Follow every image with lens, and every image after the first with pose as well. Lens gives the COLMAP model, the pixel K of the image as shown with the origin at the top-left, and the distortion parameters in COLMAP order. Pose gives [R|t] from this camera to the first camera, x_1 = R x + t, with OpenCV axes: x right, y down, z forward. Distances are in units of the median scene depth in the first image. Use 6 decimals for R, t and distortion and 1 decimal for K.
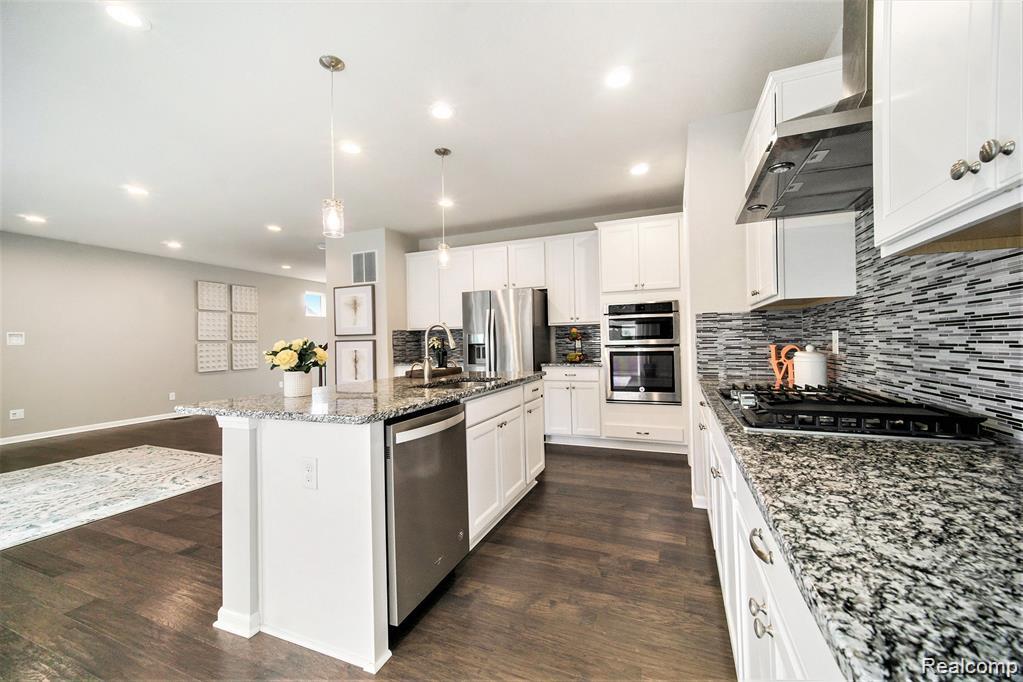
lens RADIAL K [[406.5, 0, 507.2], [0, 406.5, 343.0], [0, 0, 1]] dist [0.004131, 0.000539]
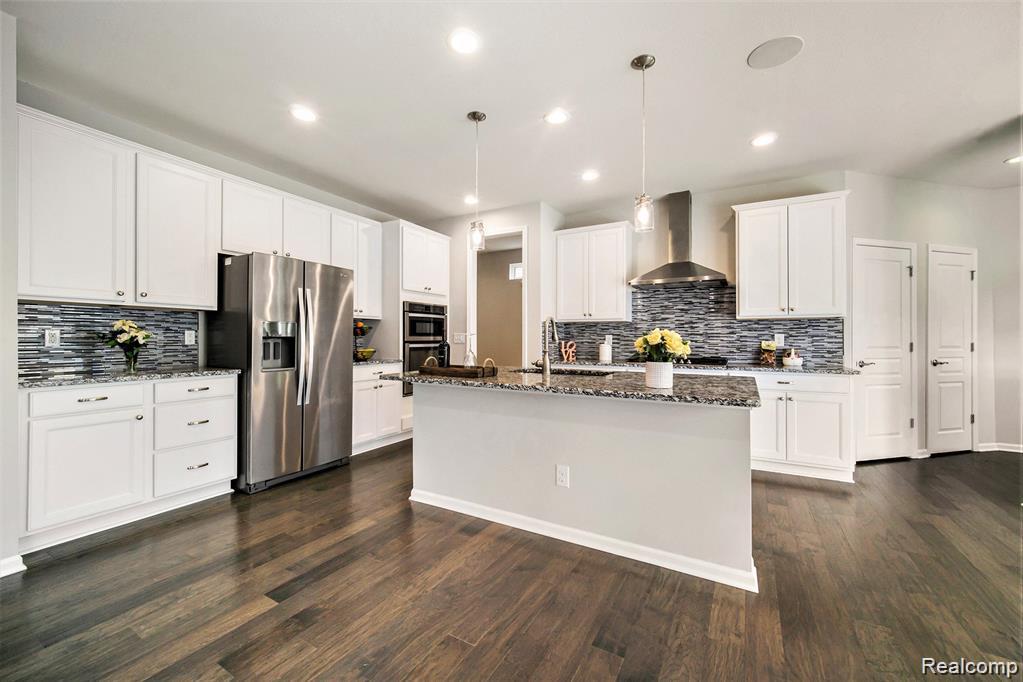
lens RADIAL K [[406.5, 0, 509.6], [0, 406.5, 337.1], [0, 0, 1]] dist [0.004131, 0.000539]
pose [[0.128877, 0.022349, 0.991409, -0.793254], [-0.005900, 0.999746, -0.021770, 0.018267], [-0.991643, -0.003043, 0.128976, 0.641488]]
